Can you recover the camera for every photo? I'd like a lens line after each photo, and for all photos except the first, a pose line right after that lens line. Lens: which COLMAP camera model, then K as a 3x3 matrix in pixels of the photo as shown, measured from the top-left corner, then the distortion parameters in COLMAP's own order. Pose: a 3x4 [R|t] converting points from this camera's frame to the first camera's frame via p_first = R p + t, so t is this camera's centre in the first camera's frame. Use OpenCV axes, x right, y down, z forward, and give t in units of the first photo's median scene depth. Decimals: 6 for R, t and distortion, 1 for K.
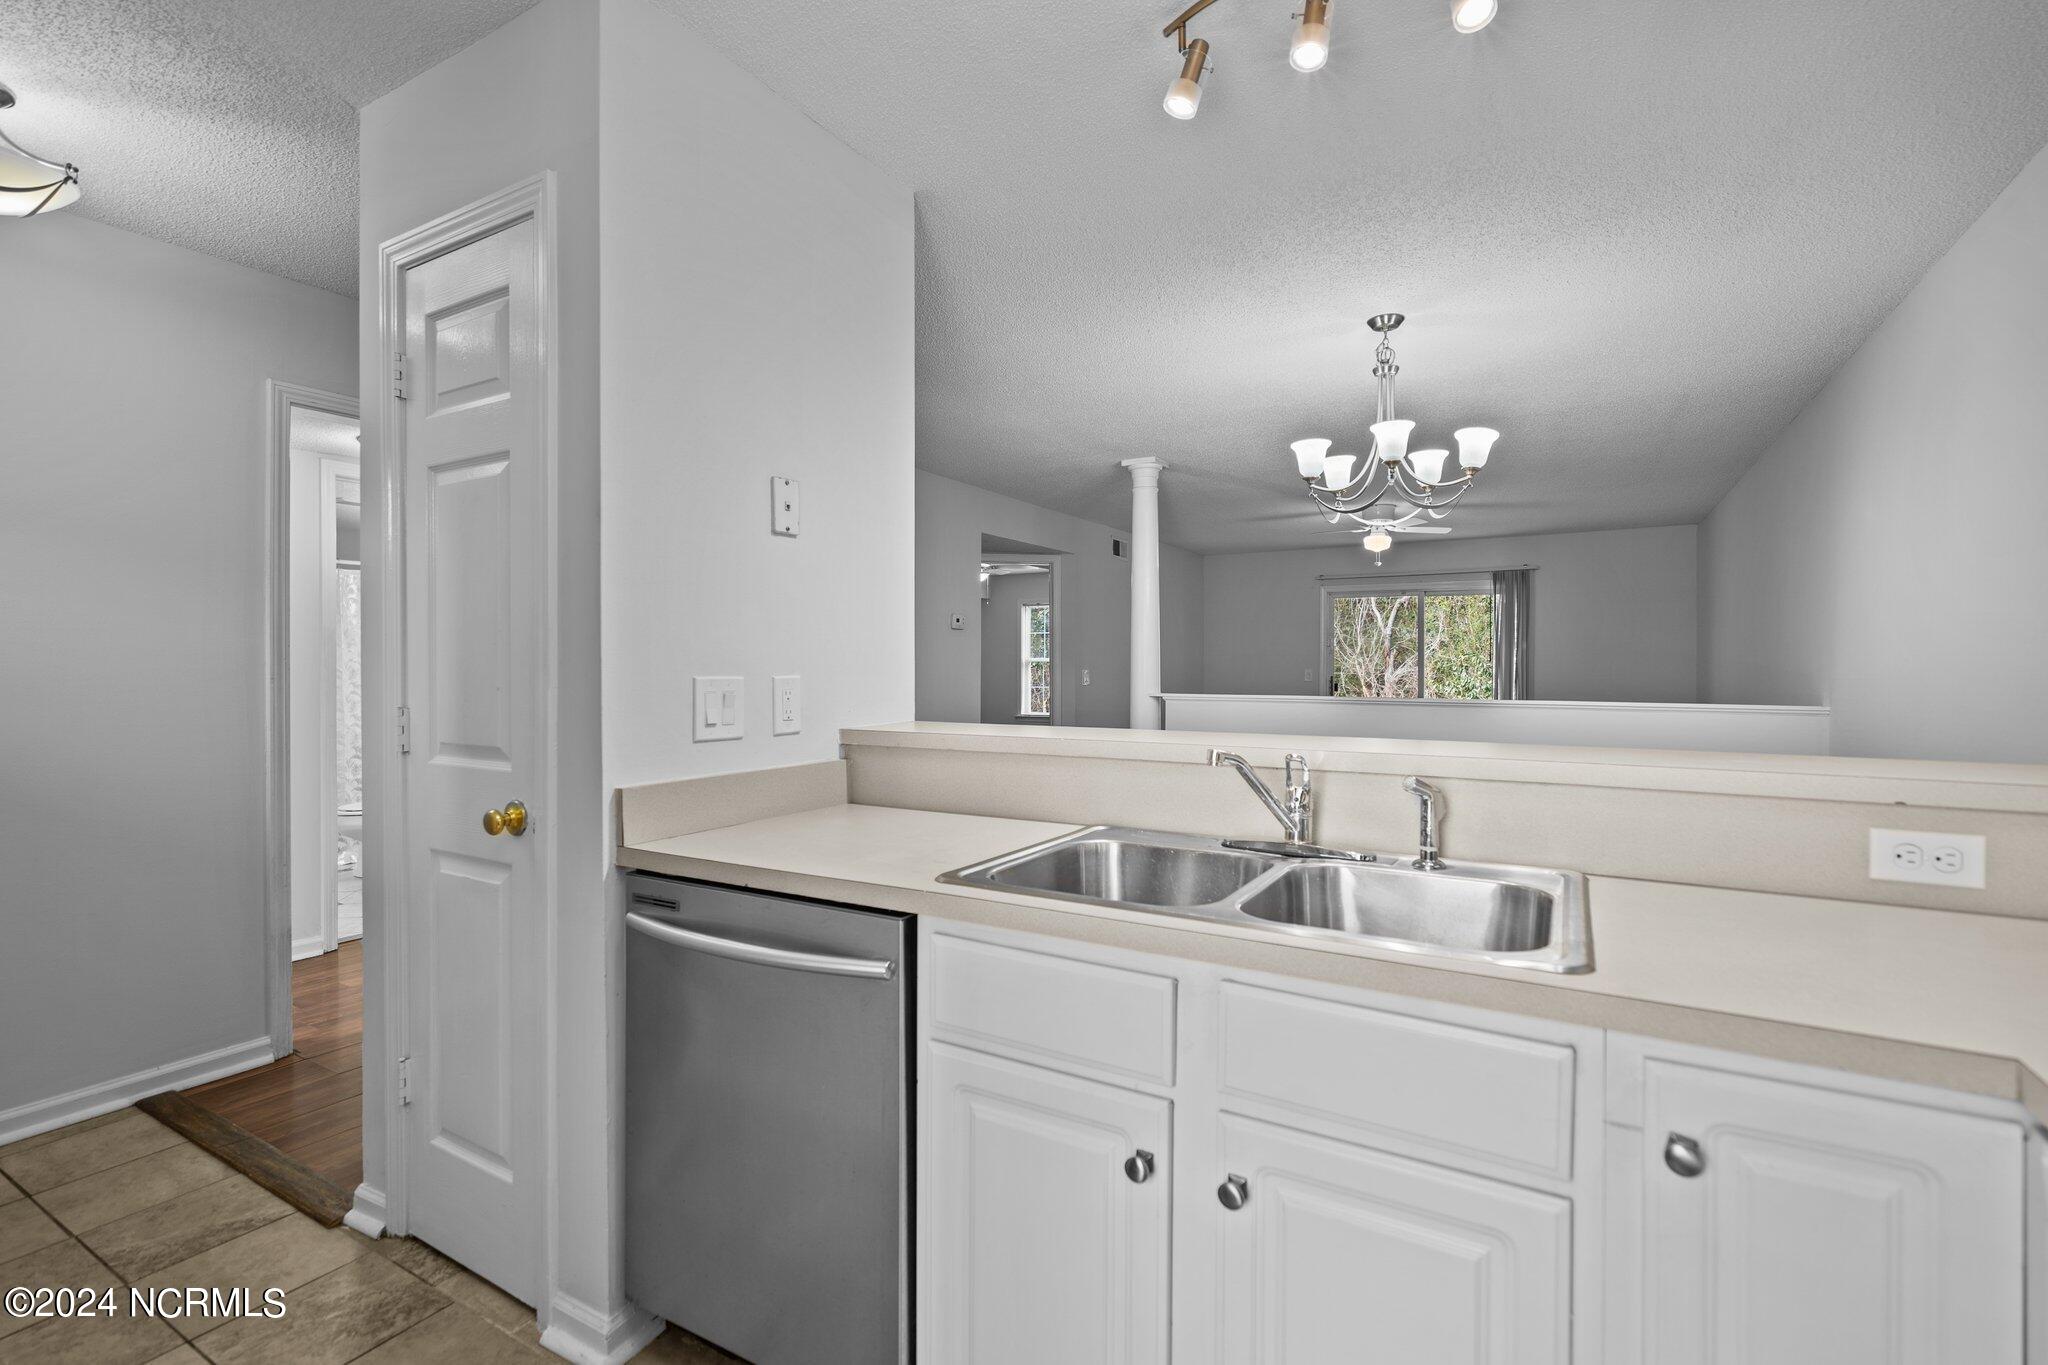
lens RADIAL K [[931.5, 0, 1008.0], [0, 931.5, 674.1], [0, 0, 1]] dist [-0.018904, -0.000059]
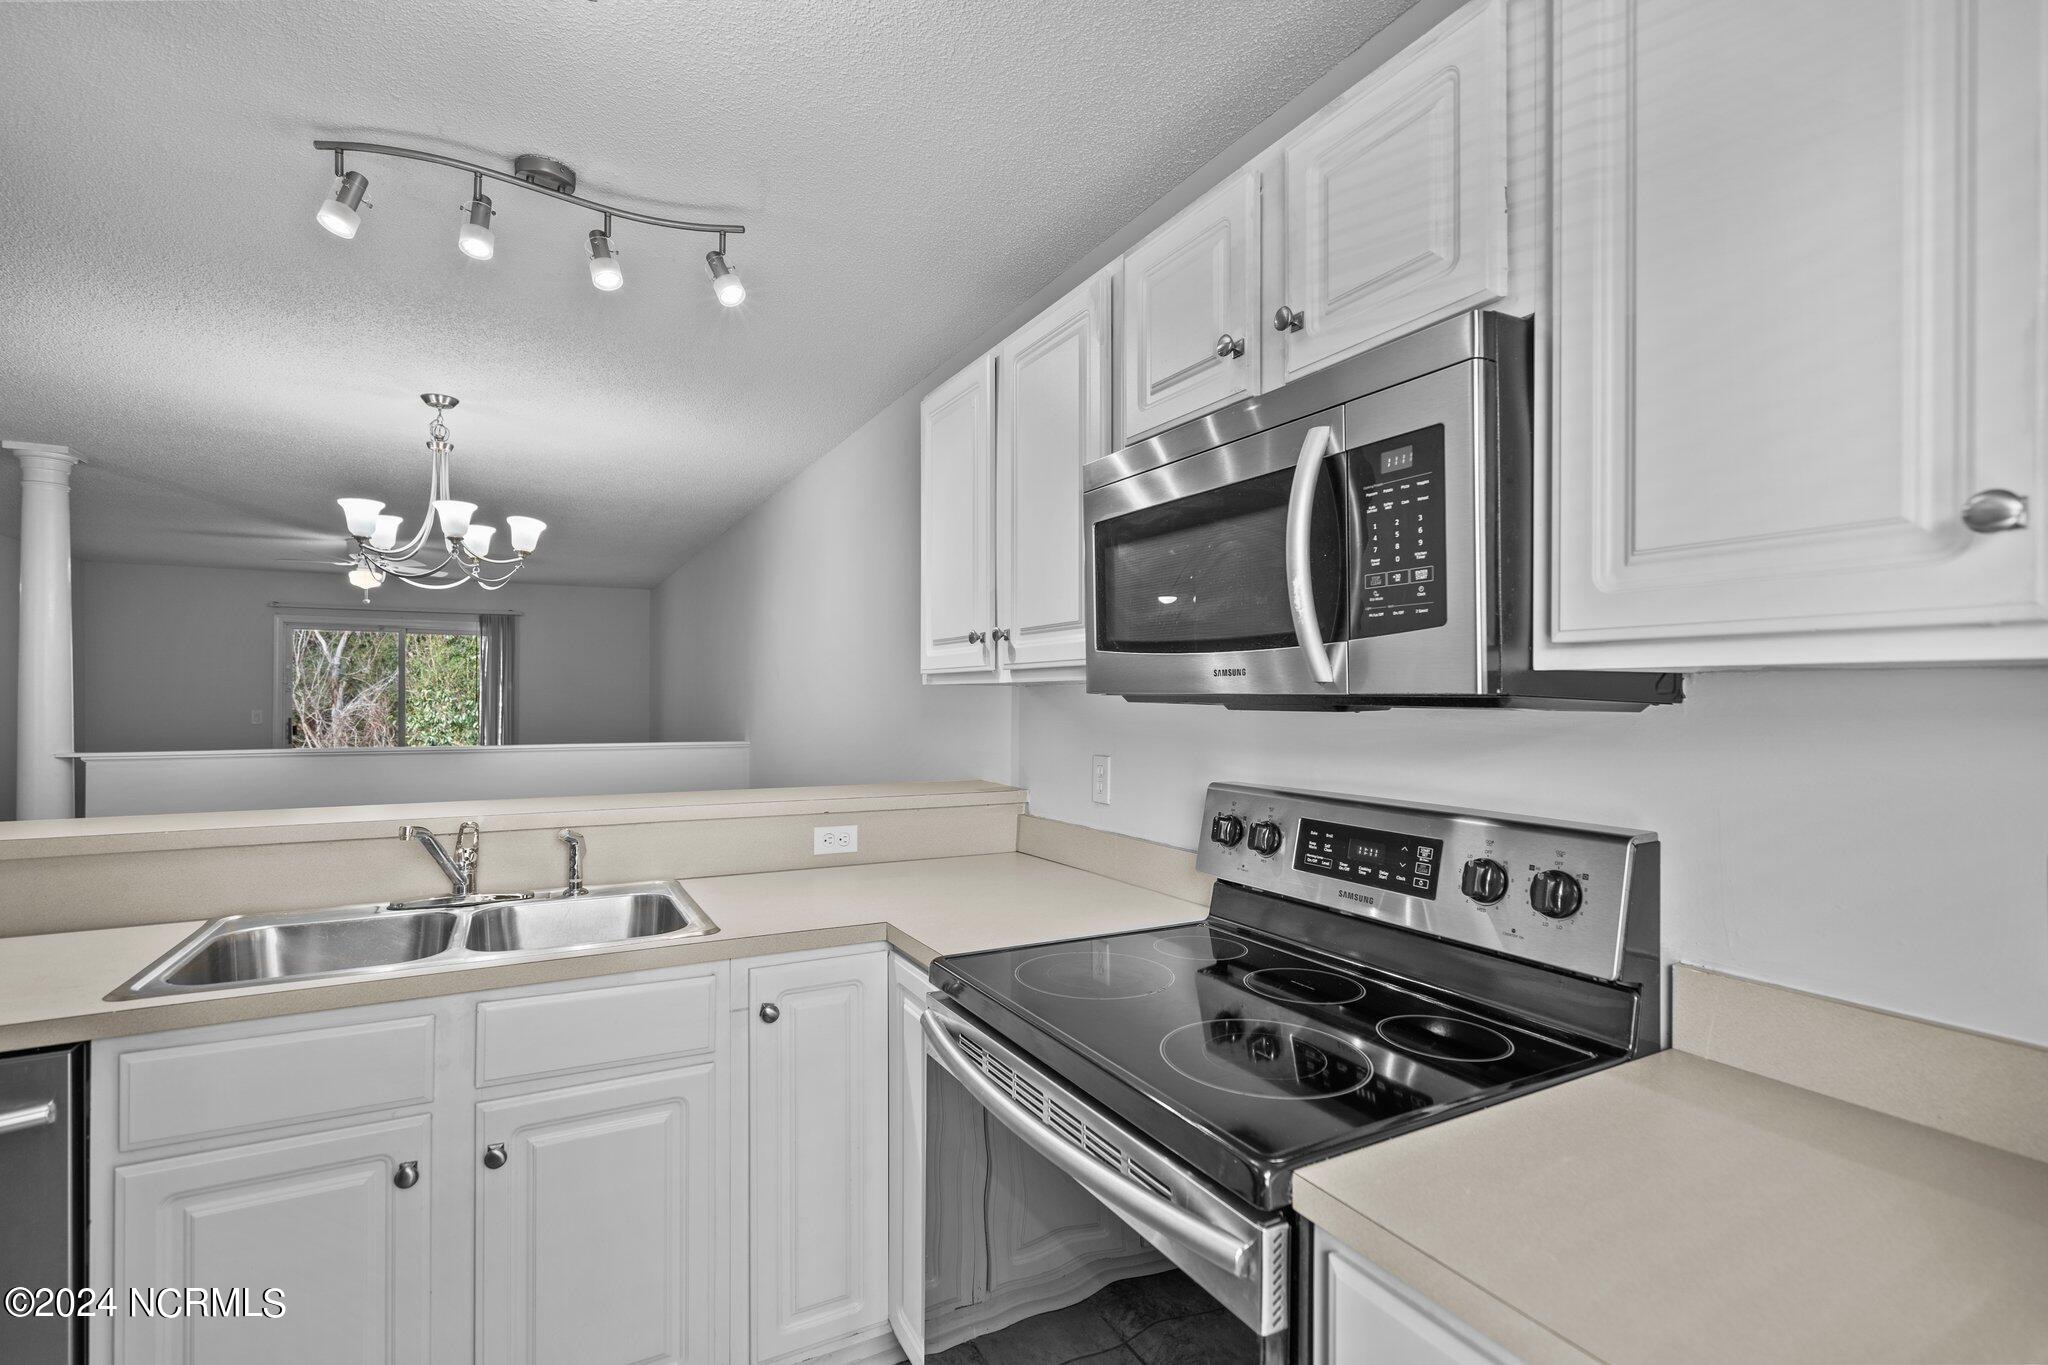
lens RADIAL K [[936.5, 0, 1019.4], [0, 936.5, 698.6], [0, 0, 1]] dist [-0.002682, 0.000474]
pose [[0.508568, -0.000805, 0.861022, -0.180081], [0.004861, 0.999986, -0.001936, -0.032990], [-0.861008, 0.005169, 0.508565, -0.118070]]
